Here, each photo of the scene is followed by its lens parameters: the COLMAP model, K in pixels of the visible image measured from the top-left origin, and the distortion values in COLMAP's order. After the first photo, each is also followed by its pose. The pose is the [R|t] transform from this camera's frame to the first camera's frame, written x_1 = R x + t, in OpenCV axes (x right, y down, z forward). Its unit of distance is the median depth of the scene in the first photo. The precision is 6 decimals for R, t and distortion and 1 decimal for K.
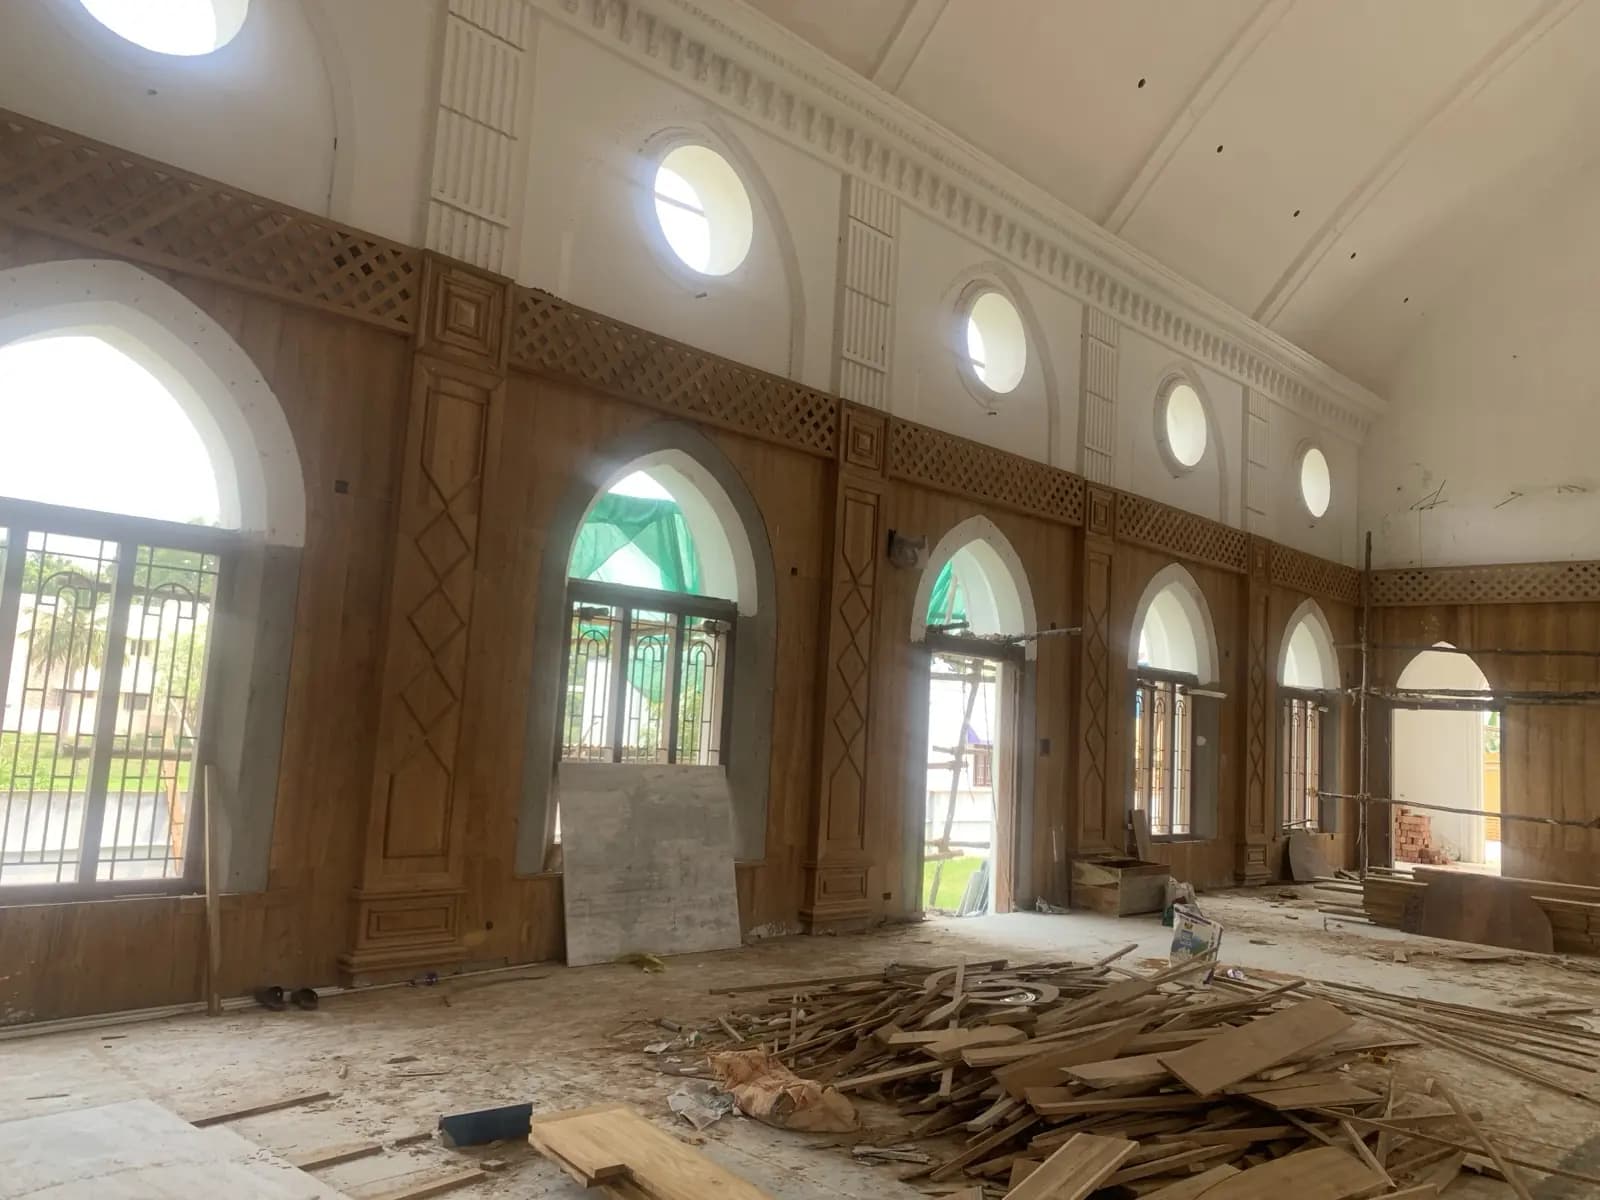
lens RADIAL K [[1215.4, 0, 804.6], [0, 1215.4, 593.6], [0, 0, 1]] dist [0.057110, -0.073567]
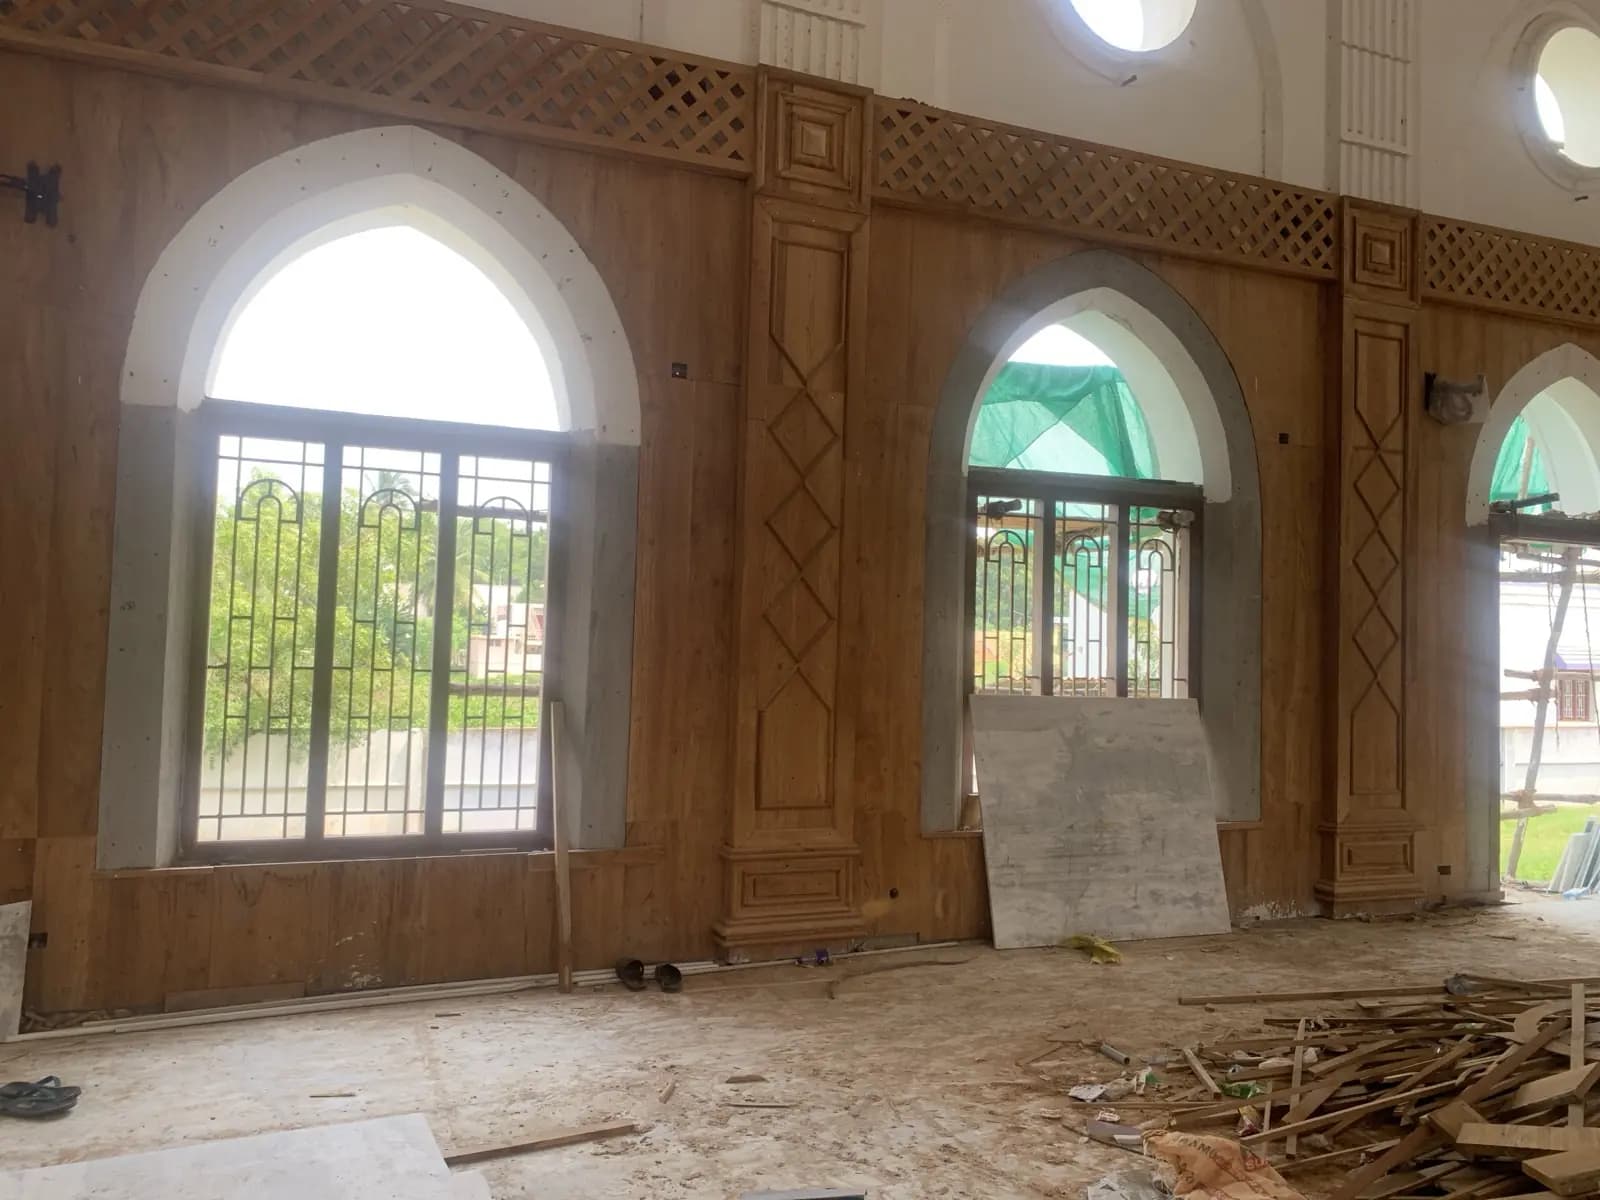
lens RADIAL K [[1215.4, 0, 791.4], [0, 1215.4, 594.7], [0, 0, 1]] dist [0.057110, -0.073567]
pose [[0.914416, -0.045968, -0.402157, 0.017841], [0.067682, 0.996907, 0.039944, 0.035208], [0.399077, -0.063744, 0.914699, 0.244307]]
